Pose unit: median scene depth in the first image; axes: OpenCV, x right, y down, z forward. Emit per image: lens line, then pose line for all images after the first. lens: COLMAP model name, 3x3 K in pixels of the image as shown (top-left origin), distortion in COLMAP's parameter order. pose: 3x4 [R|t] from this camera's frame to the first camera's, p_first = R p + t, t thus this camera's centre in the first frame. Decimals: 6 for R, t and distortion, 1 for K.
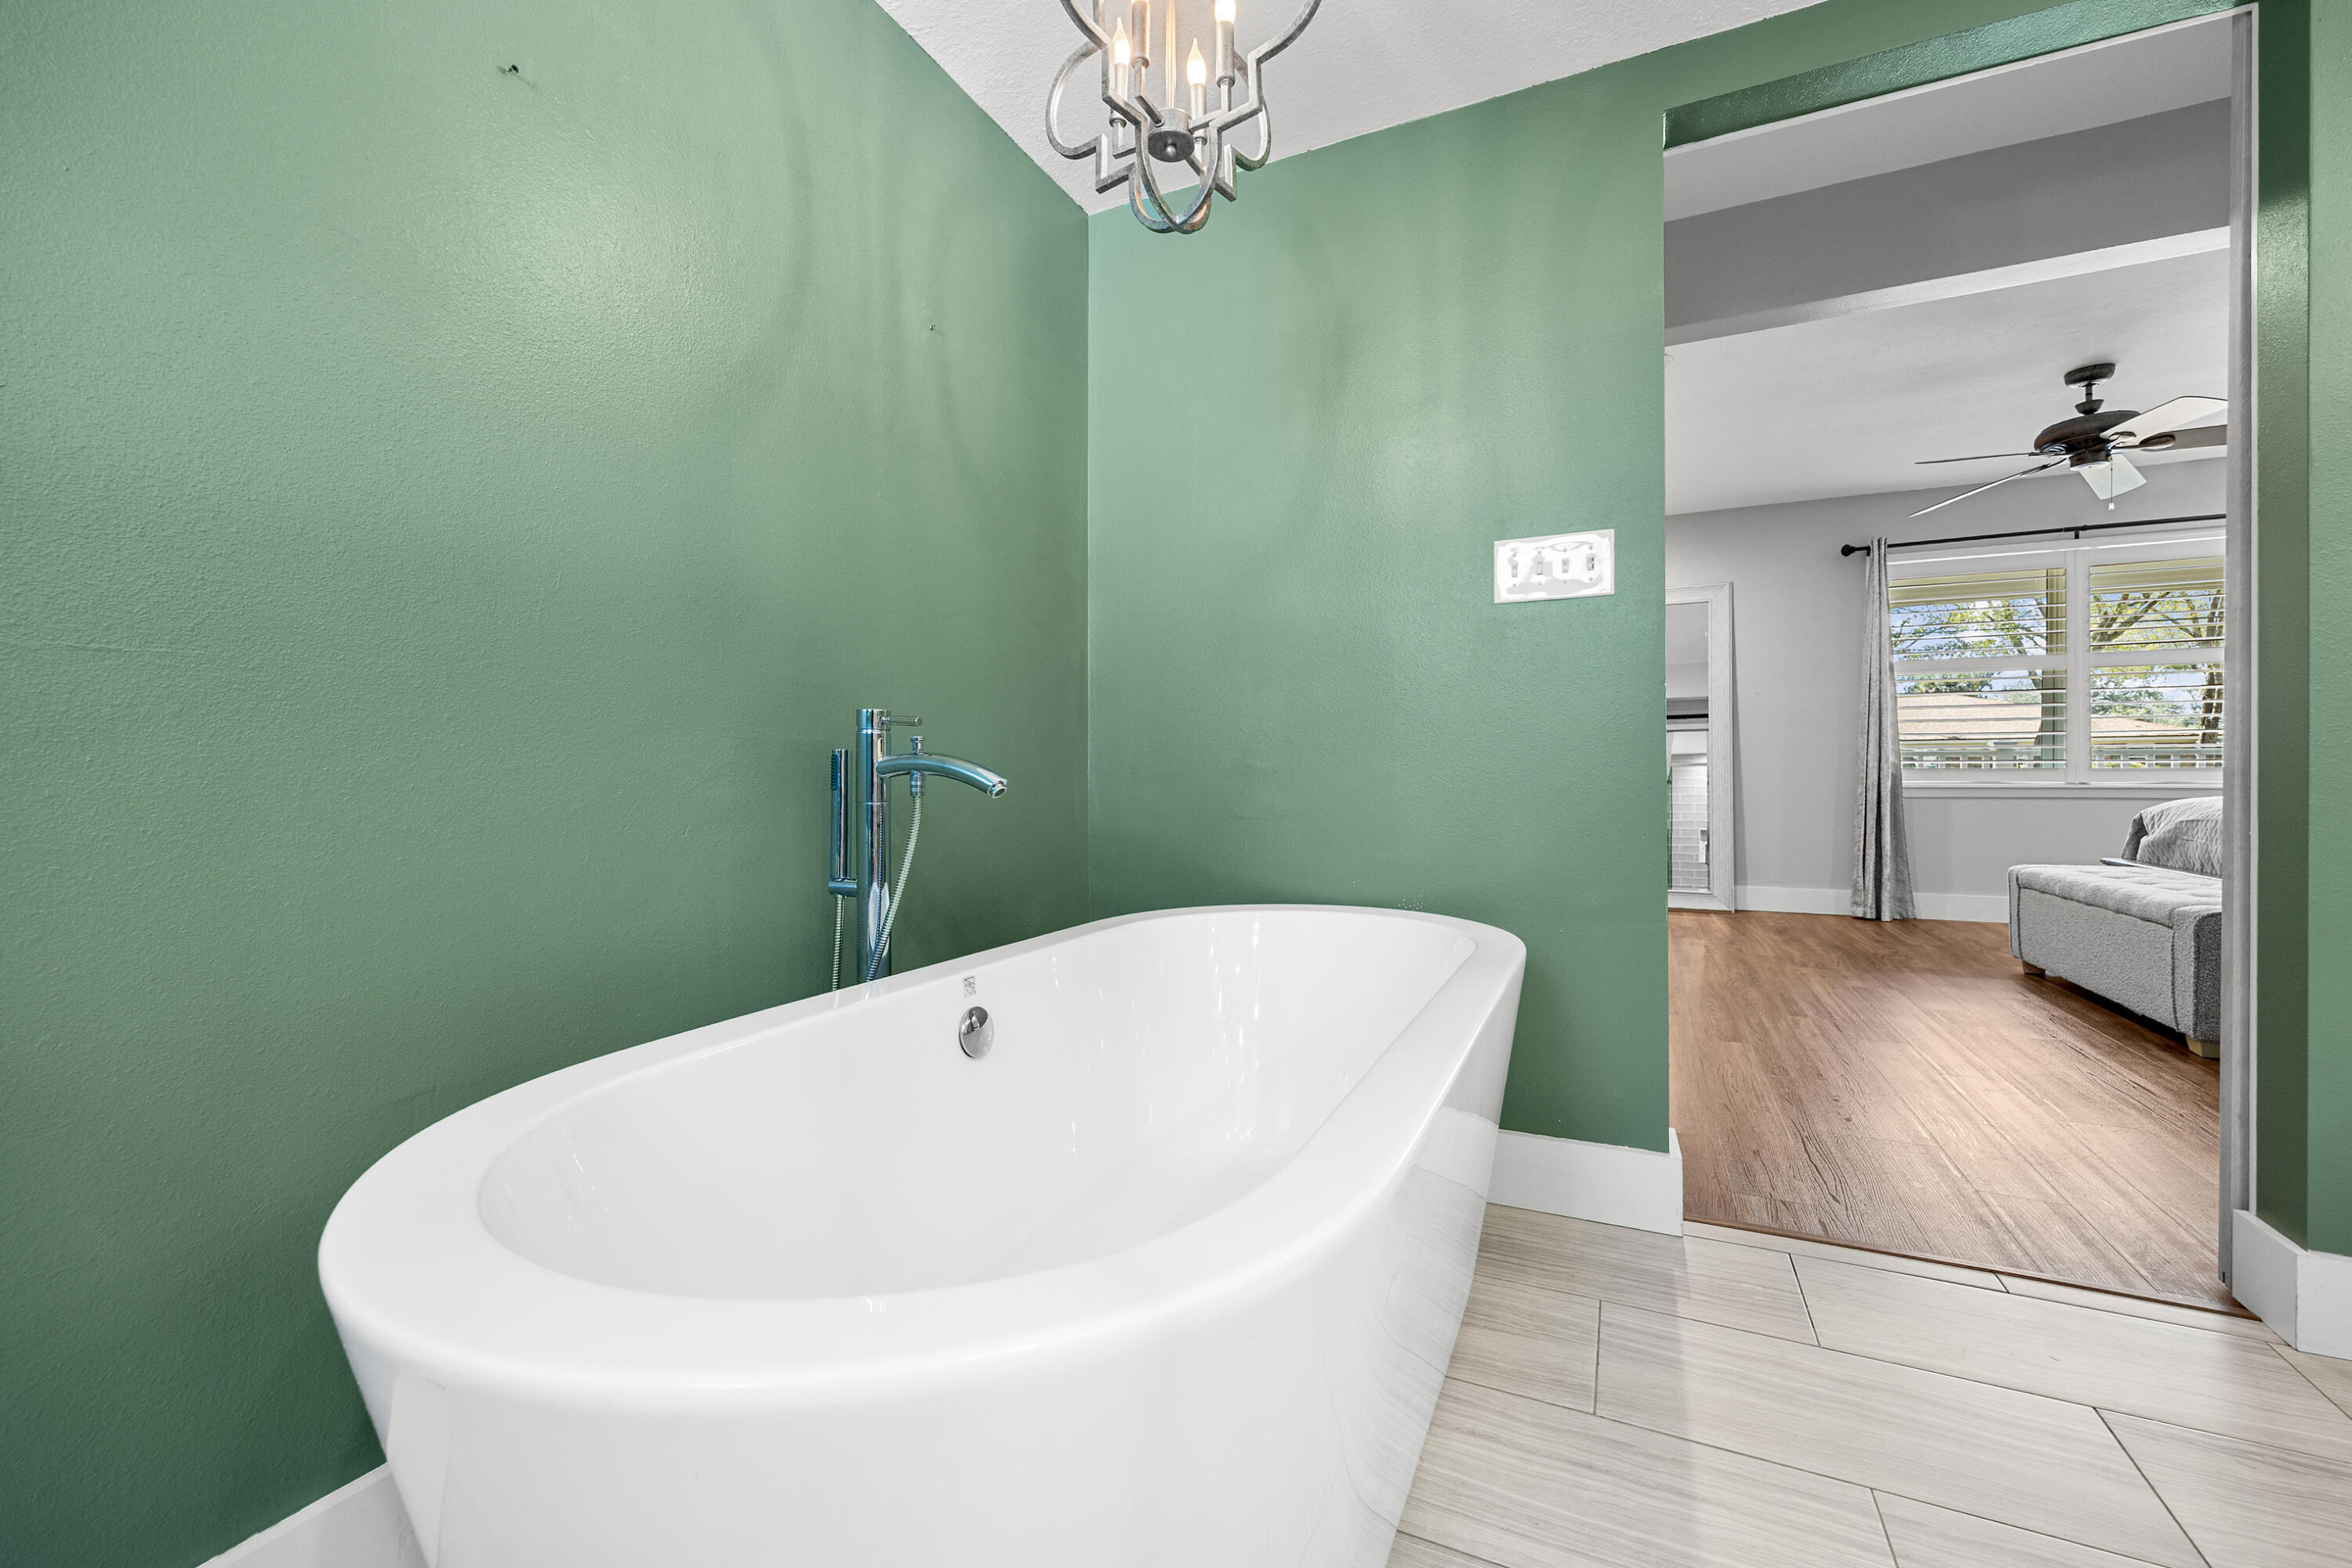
lens RADIAL K [[942.6, 0, 1176.0], [0, 942.6, 784.0], [0, 0, 1]] dist [0.000810, 0.000083]
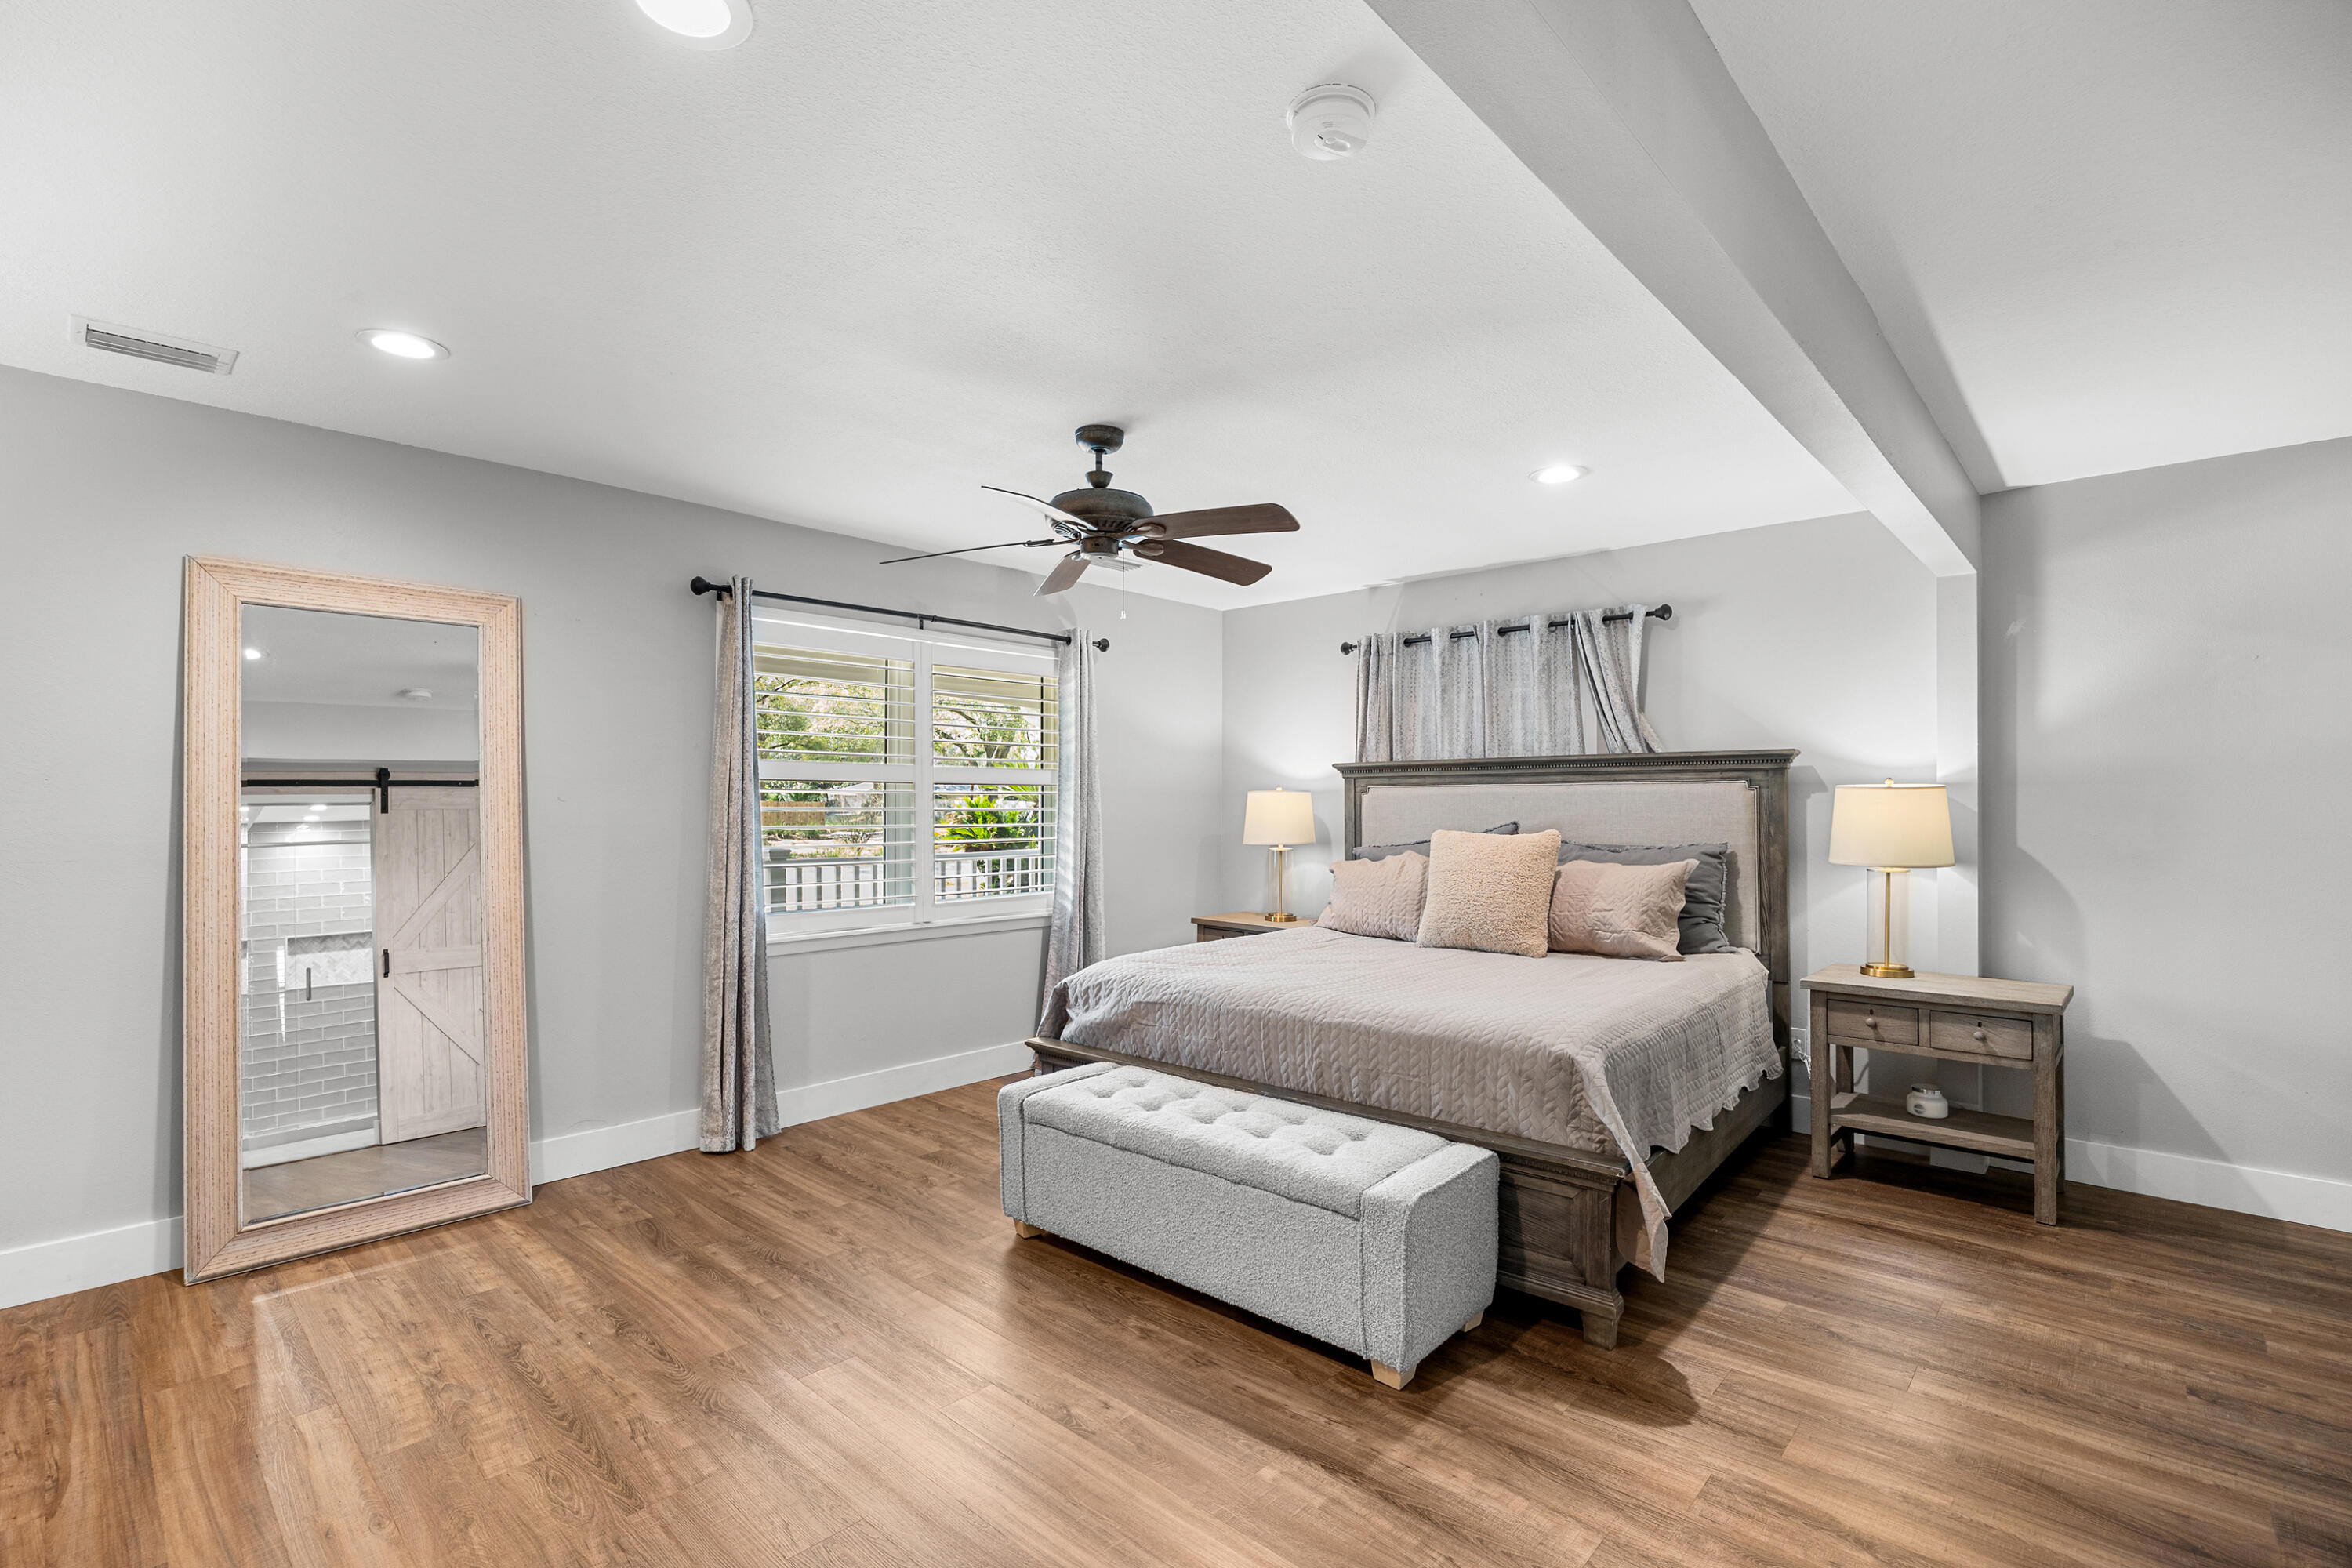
lens RADIAL K [[1081.8, 0, 1176.0], [0, 1081.8, 784.0], [0, 0, 1]] dist [-0.014820, -0.000089]
pose [[0.302365, 0.022353, 0.952930, 0.110506], [0.010477, 0.999587, -0.026771, -0.090454], [-0.953135, 0.018078, 0.302006, 0.476509]]
